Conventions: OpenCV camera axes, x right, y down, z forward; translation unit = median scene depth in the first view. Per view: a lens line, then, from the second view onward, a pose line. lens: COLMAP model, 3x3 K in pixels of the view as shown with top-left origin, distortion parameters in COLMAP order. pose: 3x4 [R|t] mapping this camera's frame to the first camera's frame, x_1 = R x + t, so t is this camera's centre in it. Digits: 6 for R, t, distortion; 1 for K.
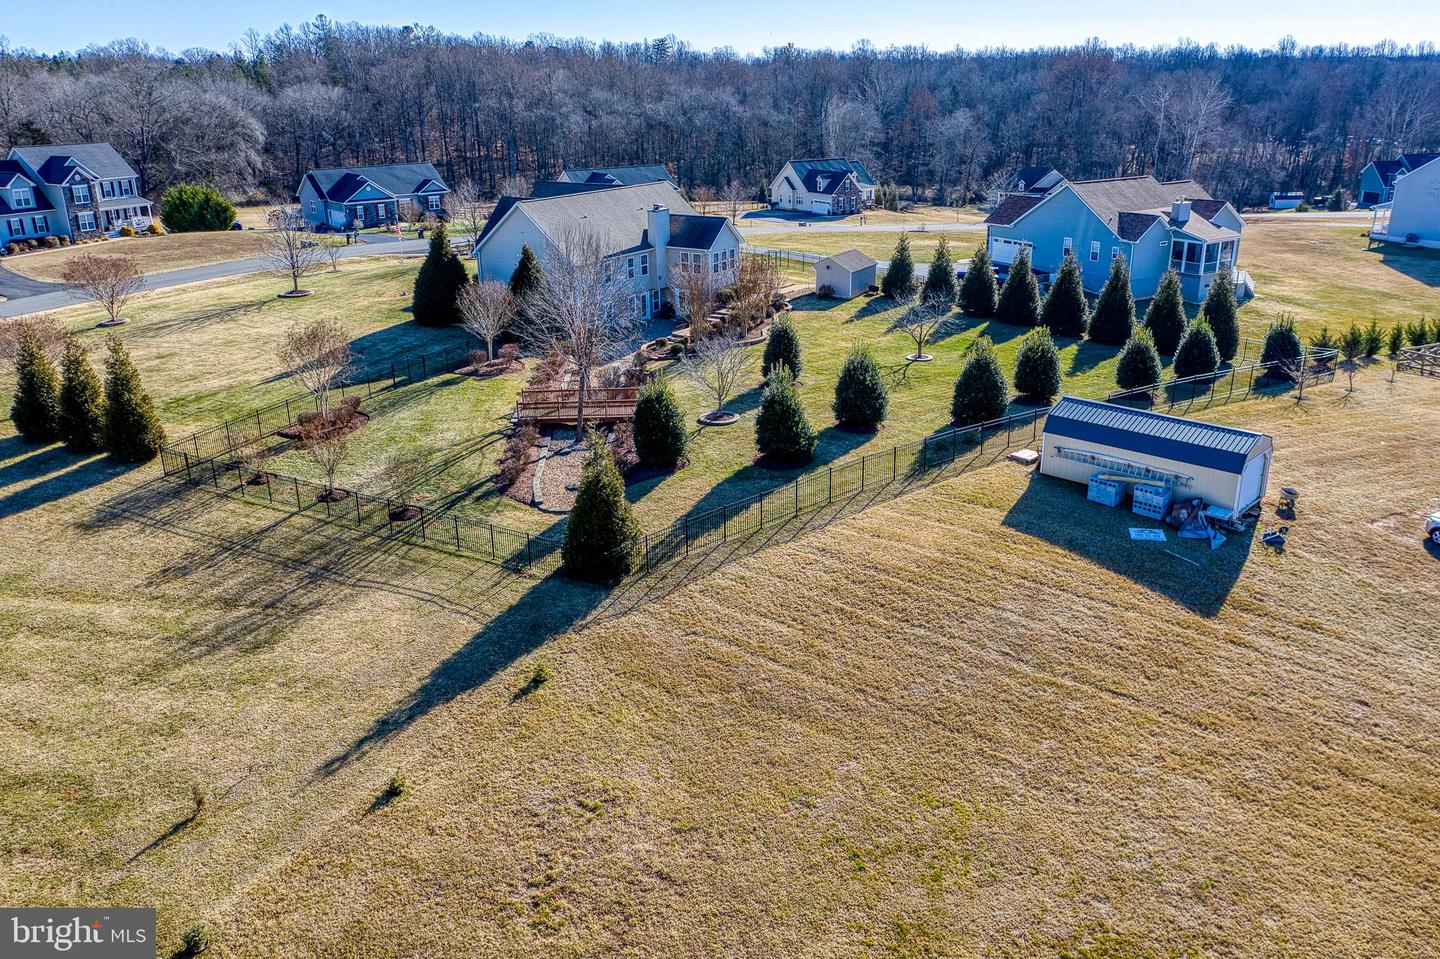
lens RADIAL K [[1107.3, 0, 716.1], [0, 1107.3, 475.6], [0, 0, 1]] dist [-0.013874, 0.015585]
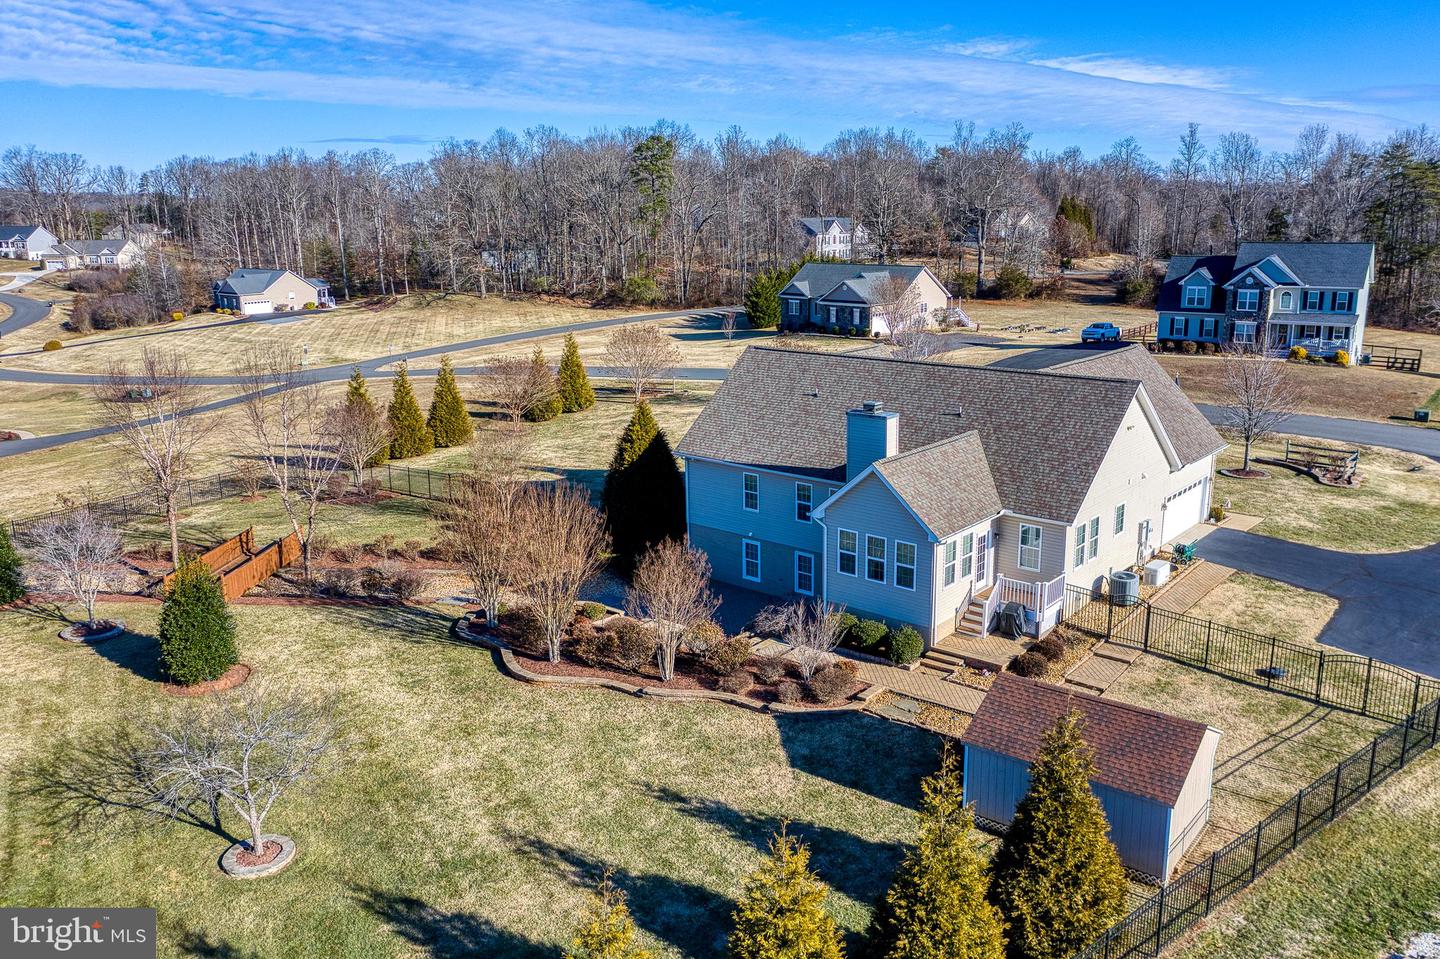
lens RADIAL K [[1119.3, 0, 716.0], [0, 1119.3, 482.5], [0, 0, 1]] dist [-0.005541, 0.004484]
pose [[-0.126860, 0.254731, -0.958655, 0.544622], [-0.321851, 0.903602, 0.282694, -0.416538], [0.938253, 0.344407, -0.032646, 1.214779]]
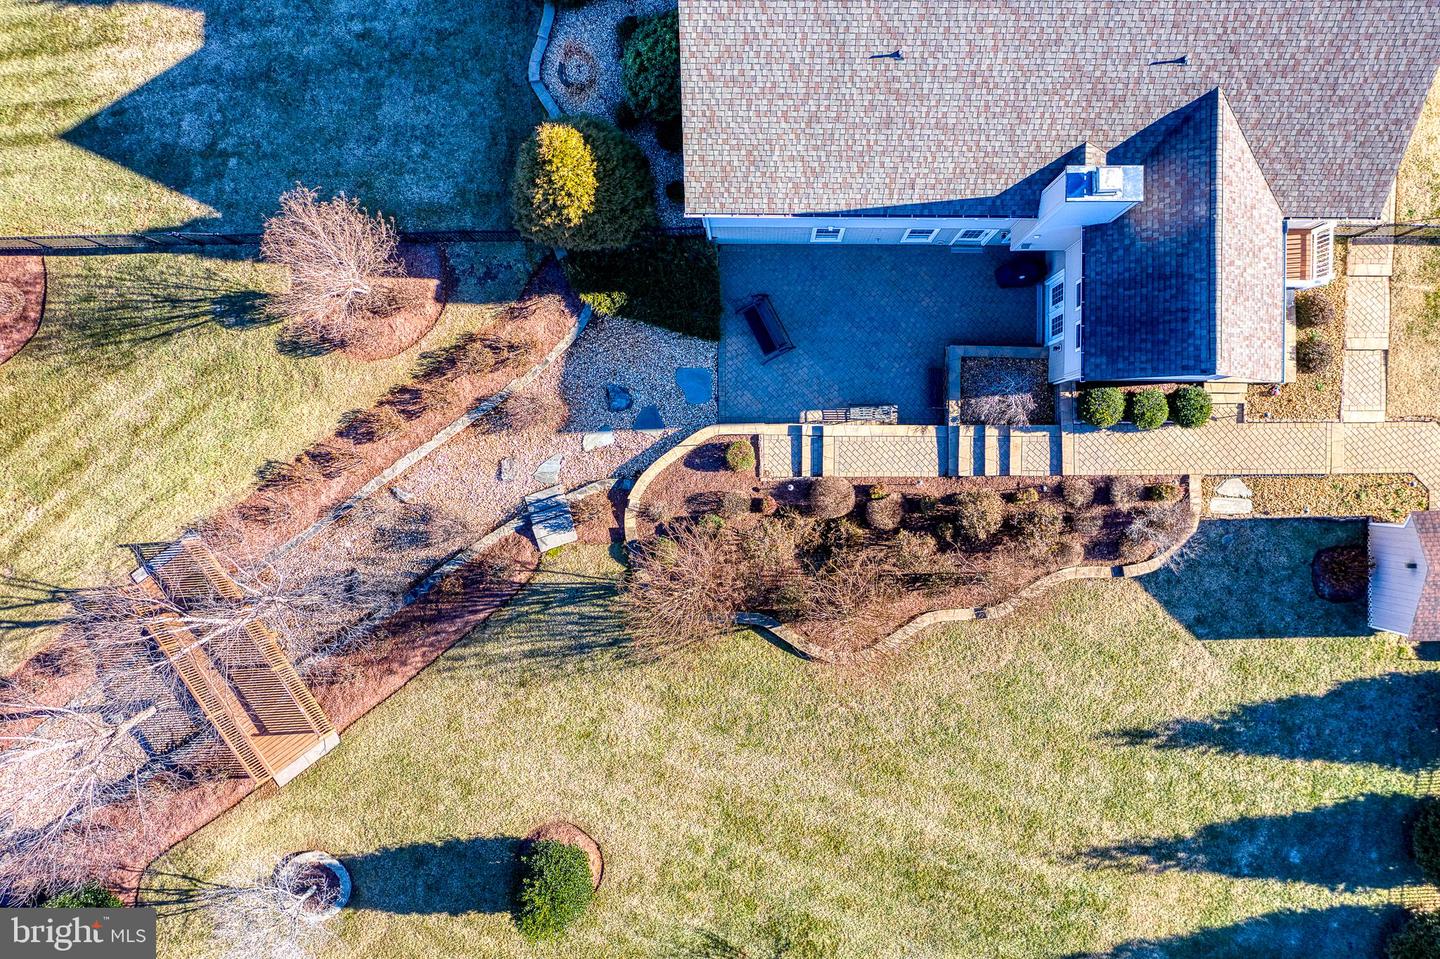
lens RADIAL K [[1107.3, 0, 716.1], [0, 1107.3, 475.6], [0, 0, 1]] dist [-0.013874, 0.015585]
pose [[0.548538, 0.836121, -0.002731, -0.053112], [-0.259375, 0.173266, 0.950107, -0.620704], [0.794878, -0.520461, 0.311912, 0.979075]]
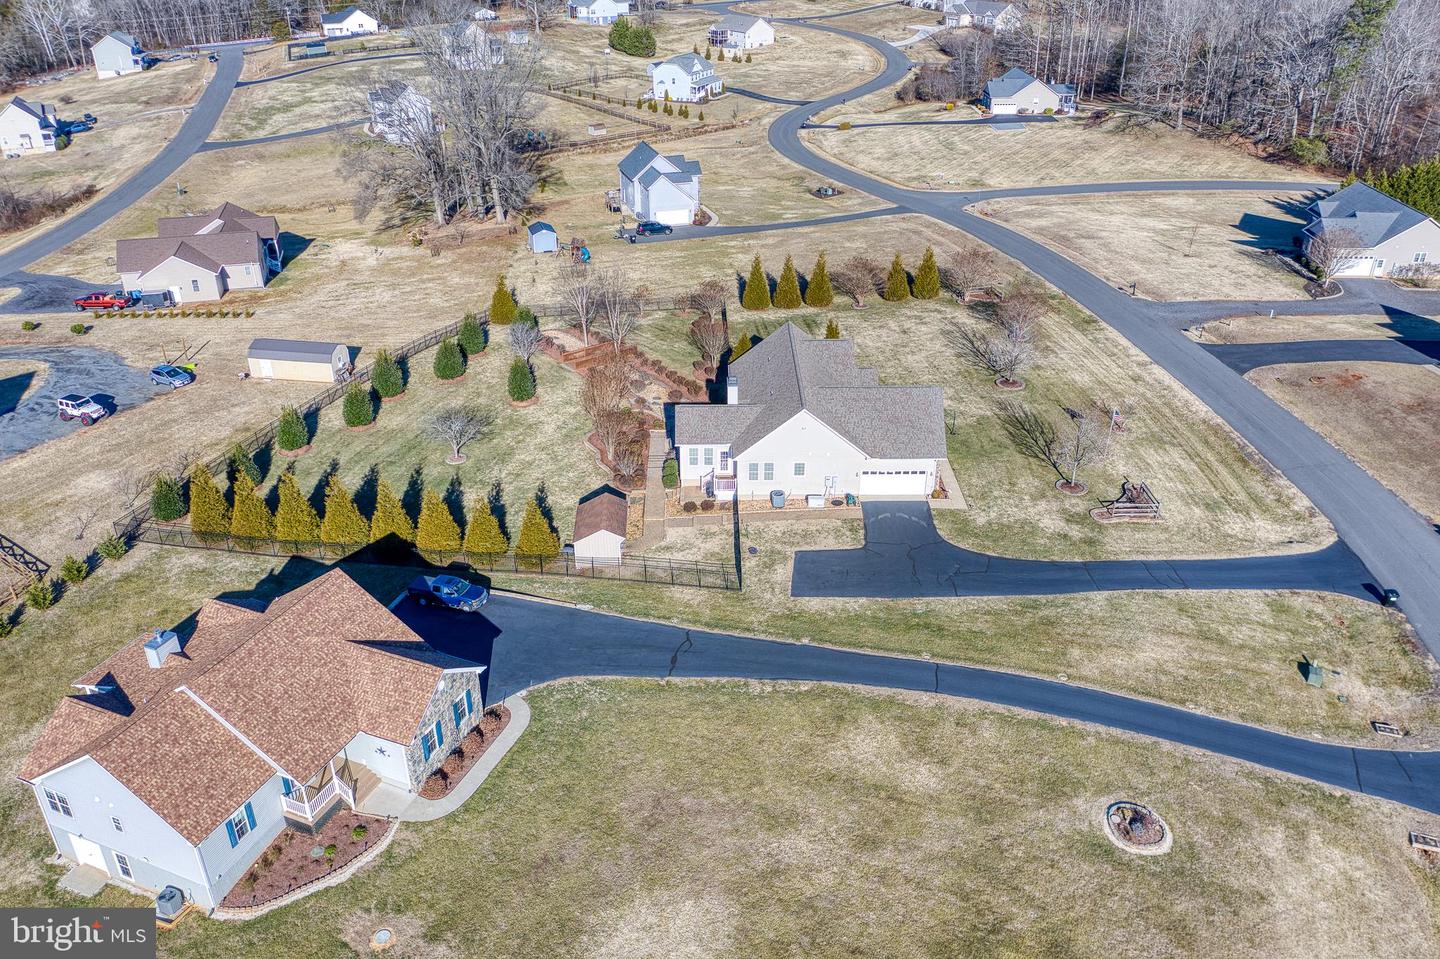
lens RADIAL K [[1107.3, 0, 716.1], [0, 1107.3, 475.6], [0, 0, 1]] dist [-0.013874, 0.015585]
pose [[-0.827518, 0.279032, -0.487191, 0.613758], [-0.177978, 0.692624, 0.698996, -1.132969], [0.532483, 0.665141, -0.523497, 2.006012]]
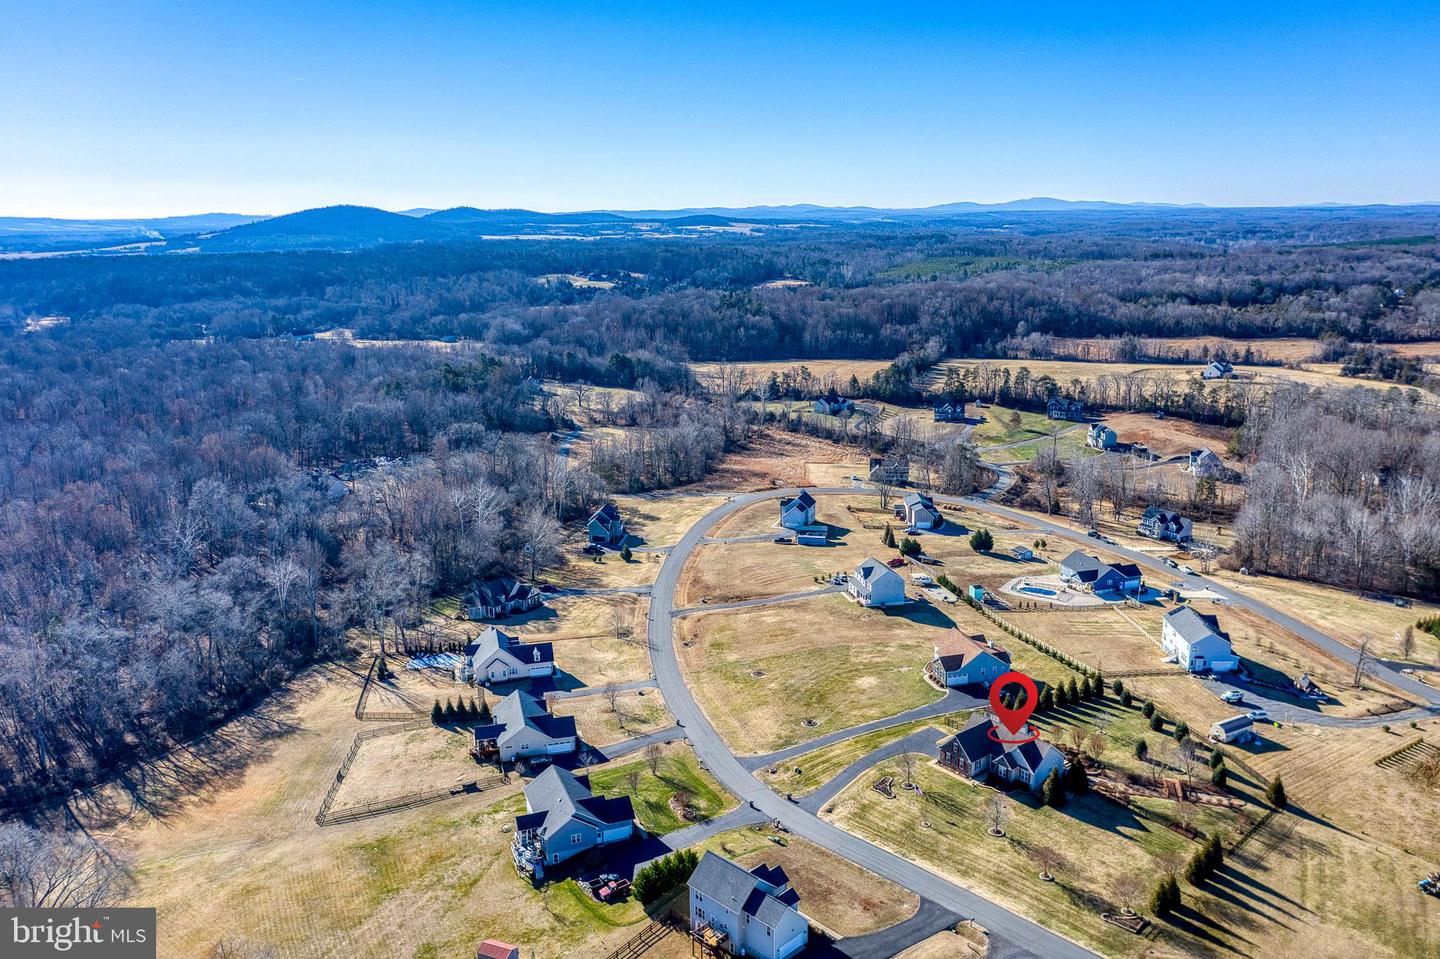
lens RADIAL K [[1119.3, 0, 716.0], [0, 1119.3, 482.5], [0, 0, 1]] dist [-0.005541, 0.004484]
pose [[0.303064, -0.220323, 0.927152, -3.186684], [0.328637, 0.937388, 0.115332, -1.627842], [-0.894511, 0.269743, 0.356495, 0.713384]]
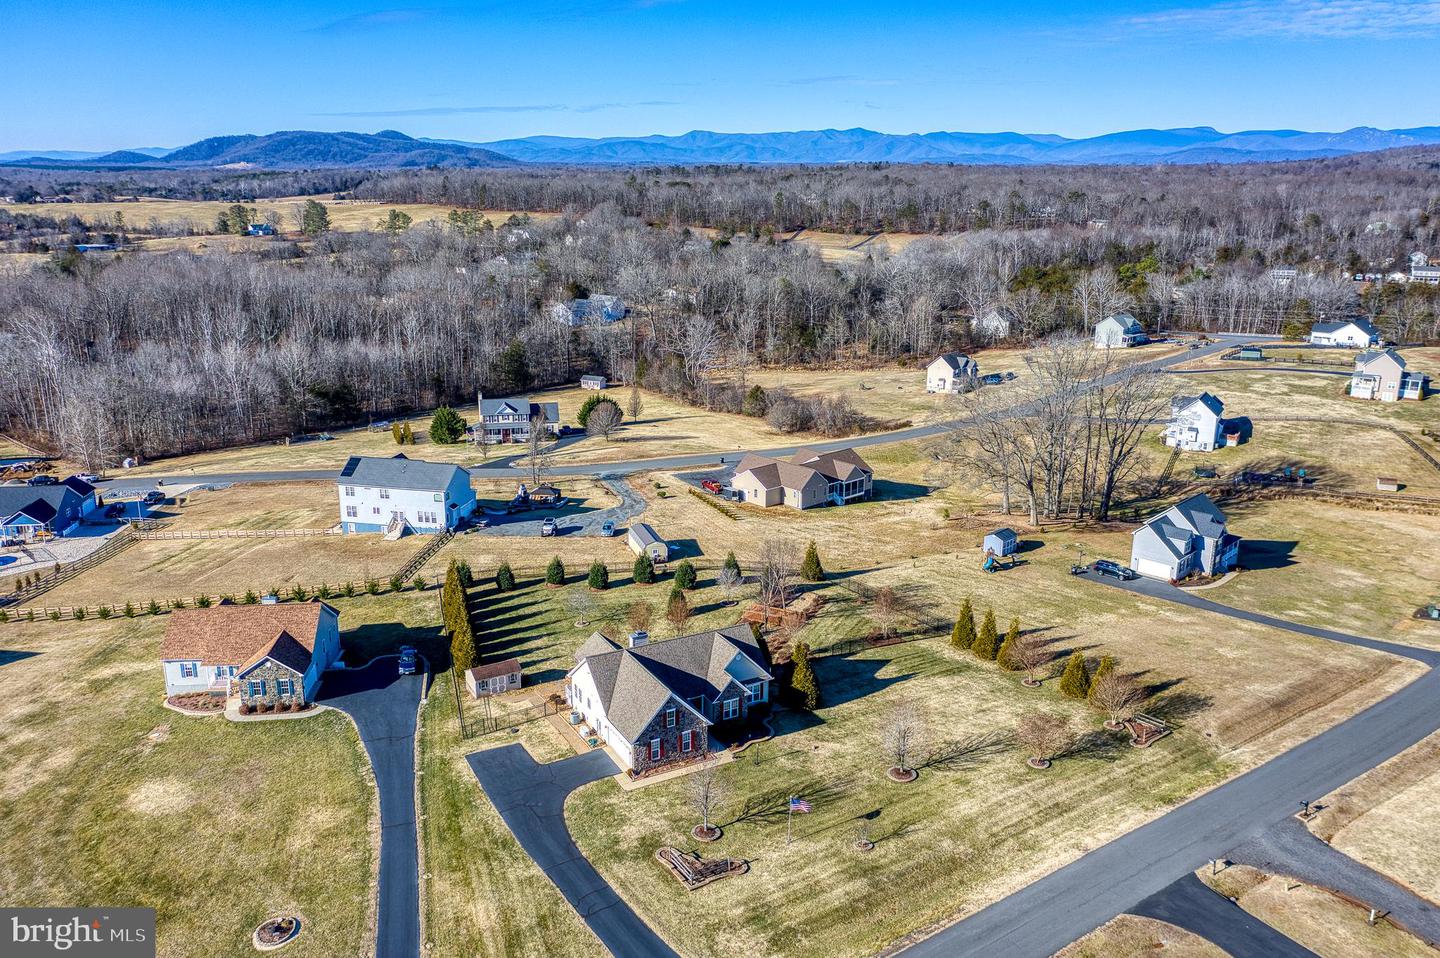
lens RADIAL K [[1119.8, 0, 716.6], [0, 1119.8, 469.6], [0, 0, 1]] dist [-0.016833, 0.017561]
pose [[-0.885423, -0.114045, 0.450576, -0.923090], [0.165288, 0.828796, 0.534582, -1.420489], [-0.434402, 0.547806, -0.714985, 2.306301]]
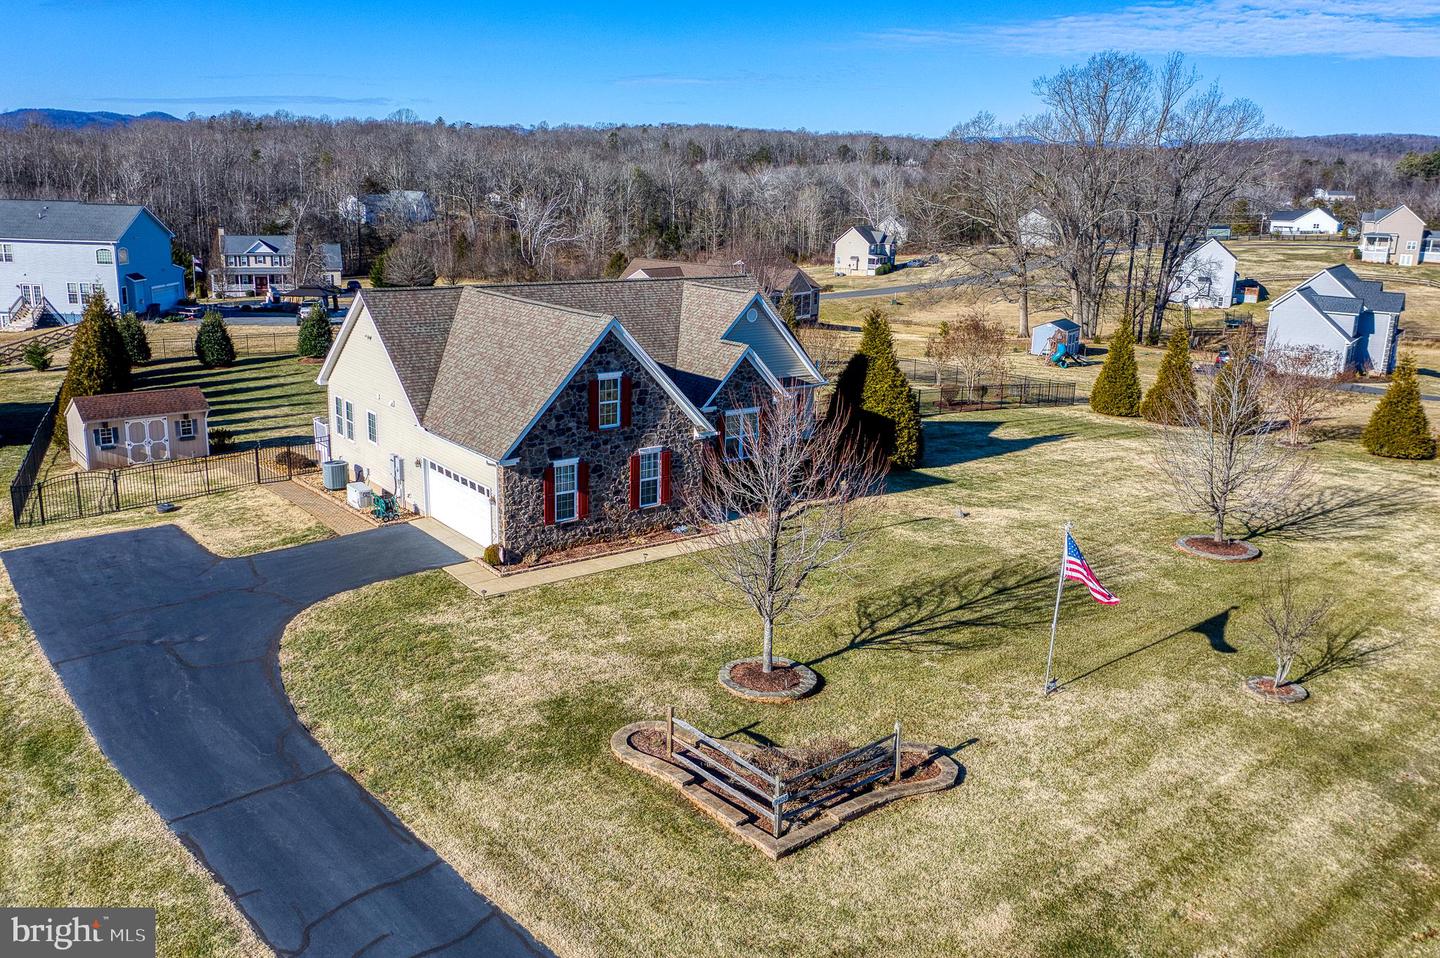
lens RADIAL K [[1189.4, 0, 715.0], [0, 1189.4, 477.9], [0, 0, 1]] dist [-0.013402, 0.007331]
pose [[-0.944671, -0.092264, 0.314776, -0.451604], [0.099989, 0.832959, 0.544226, -0.612243], [-0.312408, 0.545589, -0.777647, 1.875074]]
